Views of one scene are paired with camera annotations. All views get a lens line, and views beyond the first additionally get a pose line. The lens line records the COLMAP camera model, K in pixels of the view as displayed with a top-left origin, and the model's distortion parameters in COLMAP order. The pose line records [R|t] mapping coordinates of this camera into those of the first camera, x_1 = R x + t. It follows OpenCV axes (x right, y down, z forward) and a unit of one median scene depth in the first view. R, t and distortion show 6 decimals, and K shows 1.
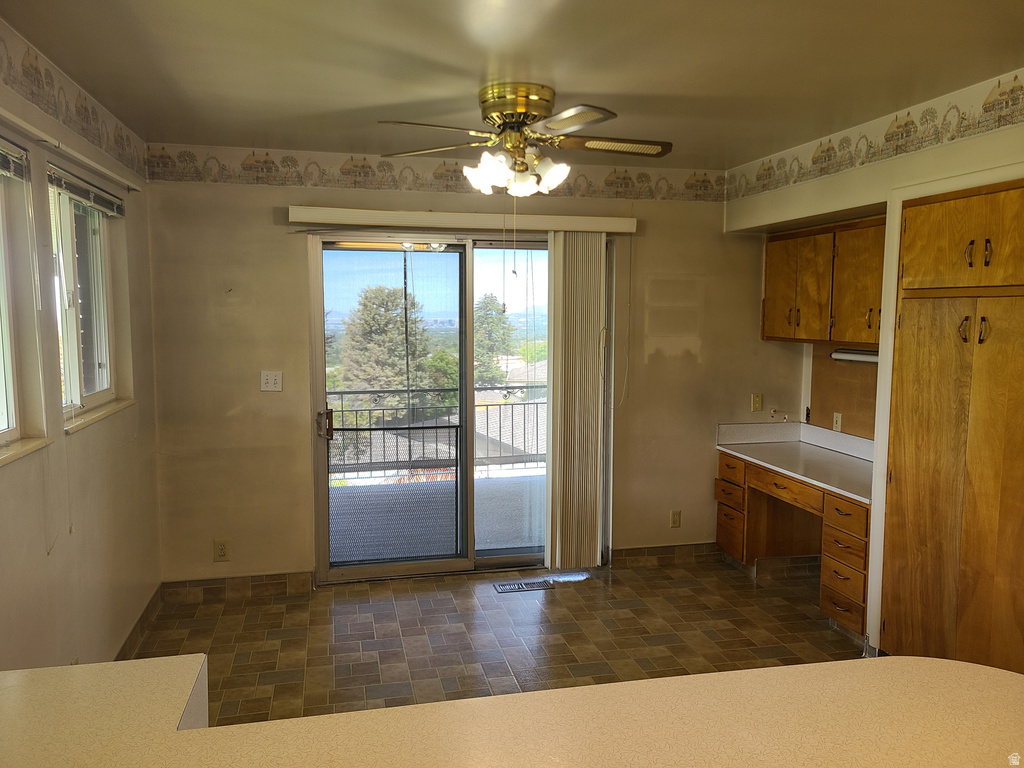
lens RADIAL K [[768.3, 0, 497.7], [0, 768.3, 390.8], [0, 0, 1]] dist [0.053399, -0.025762]
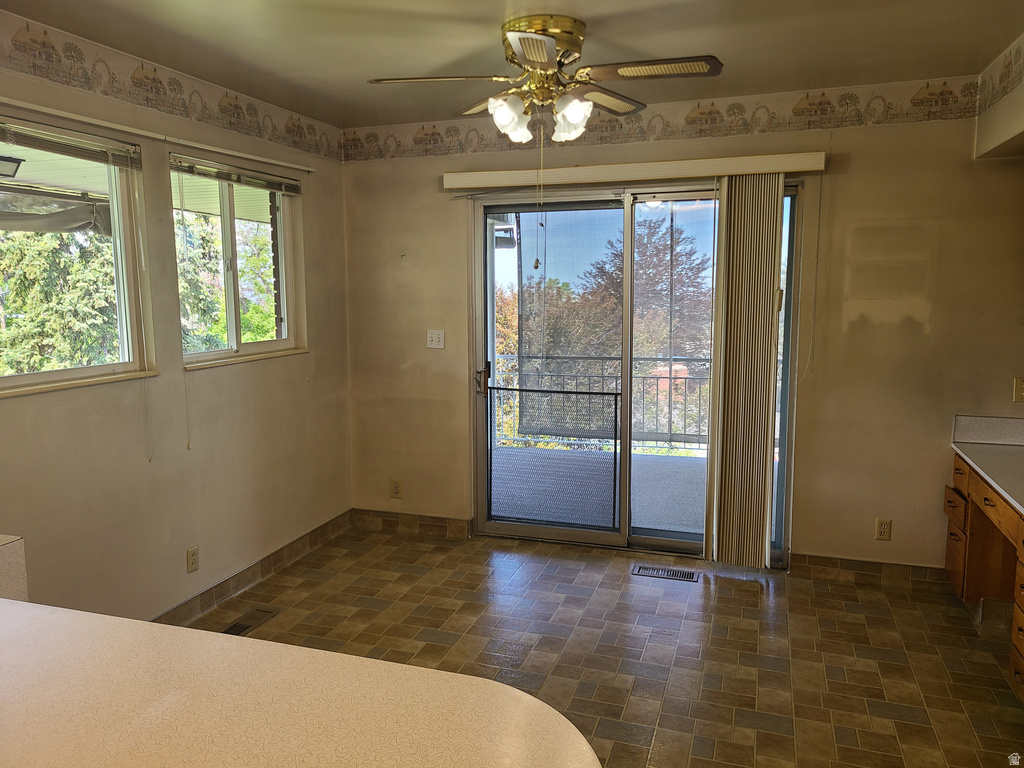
lens RADIAL K [[768.3, 0, 500.6], [0, 768.3, 385.5], [0, 0, 1]] dist [0.053399, -0.025762]
pose [[0.850858, 0.061278, -0.521810, 0.342239], [-0.045764, 0.998044, 0.042582, 0.002063], [0.523399, -0.012351, 0.851998, 0.126529]]
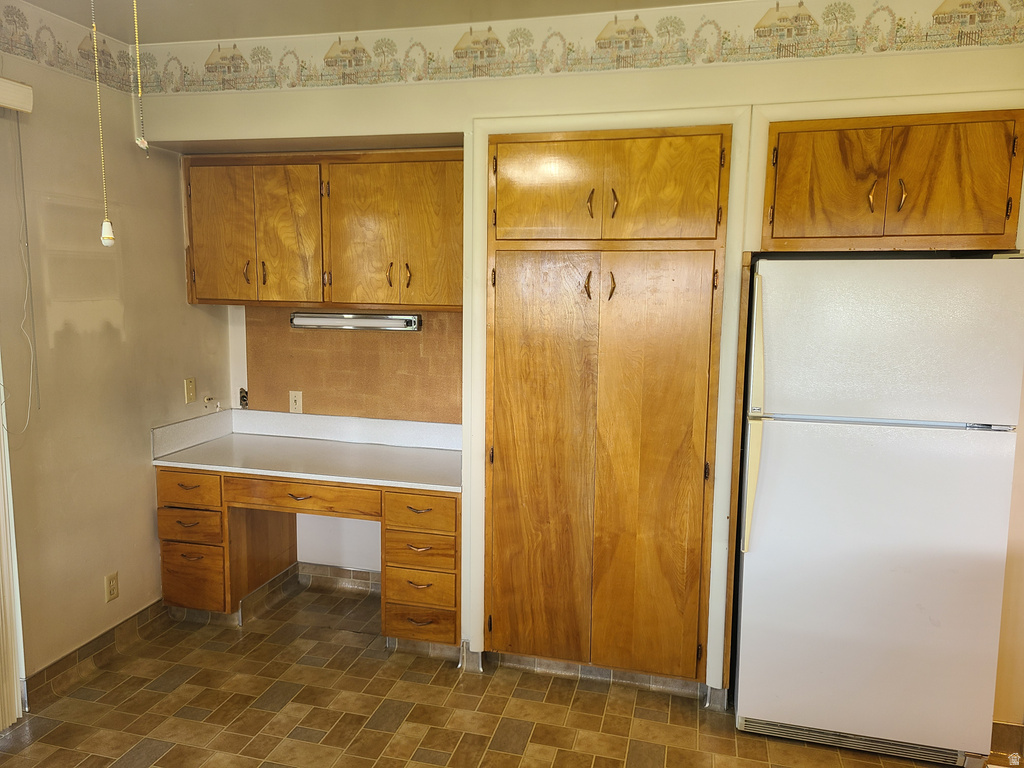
lens RADIAL K [[768.3, 0, 492.5], [0, 768.3, 385.2], [0, 0, 1]] dist [0.053399, -0.025762]
pose [[0.464232, -0.117426, 0.877895, -0.191910], [0.082080, 0.992611, 0.089366, -0.035737], [-0.881902, 0.030571, 0.470440, 0.464995]]
